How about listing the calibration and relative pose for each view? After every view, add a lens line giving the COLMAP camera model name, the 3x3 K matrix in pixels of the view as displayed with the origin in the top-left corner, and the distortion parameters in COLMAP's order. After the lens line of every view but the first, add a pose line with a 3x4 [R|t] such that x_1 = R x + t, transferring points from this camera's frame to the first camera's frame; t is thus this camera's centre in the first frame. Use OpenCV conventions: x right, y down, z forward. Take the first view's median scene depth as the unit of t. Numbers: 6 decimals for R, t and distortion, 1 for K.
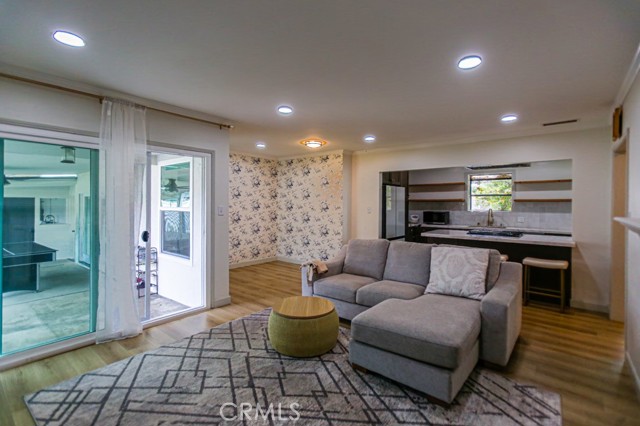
lens RADIAL K [[300.2, 0, 321.3], [0, 300.2, 204.0], [0, 0, 1]] dist [-0.001617, -0.000267]
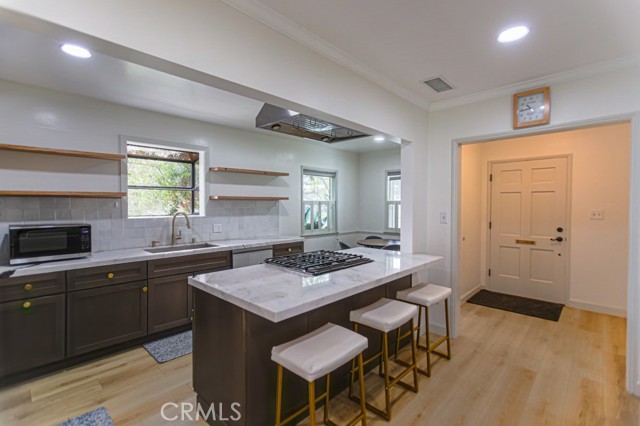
lens RADIAL K [[300.2, 0, 321.3], [0, 300.2, 204.0], [0, 0, 1]] dist [-0.001617, -0.000267]
pose [[0.068959, -0.004819, 0.997608, 0.046409], [-0.004222, 0.999978, 0.005123, -0.003489], [-0.997611, -0.004565, 0.068937, 0.715132]]
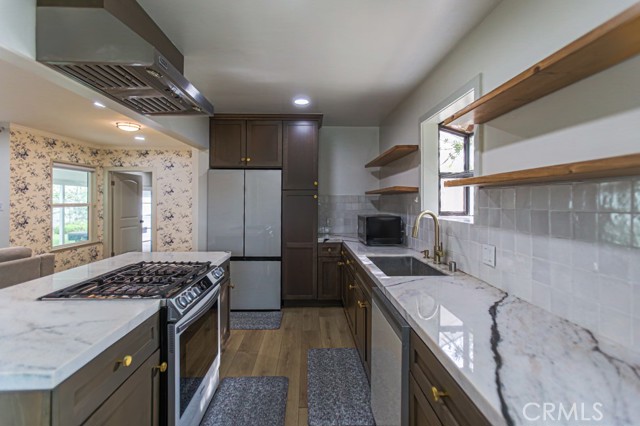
lens RADIAL K [[300.2, 0, 321.3], [0, 300.2, 204.0], [0, 0, 1]] dist [-0.001617, -0.000267]
pose [[0.674274, 0.005174, -0.738463, 0.739955], [0.000479, 0.999972, 0.007443, 0.003791], [0.738481, -0.005372, 0.674253, 0.685022]]
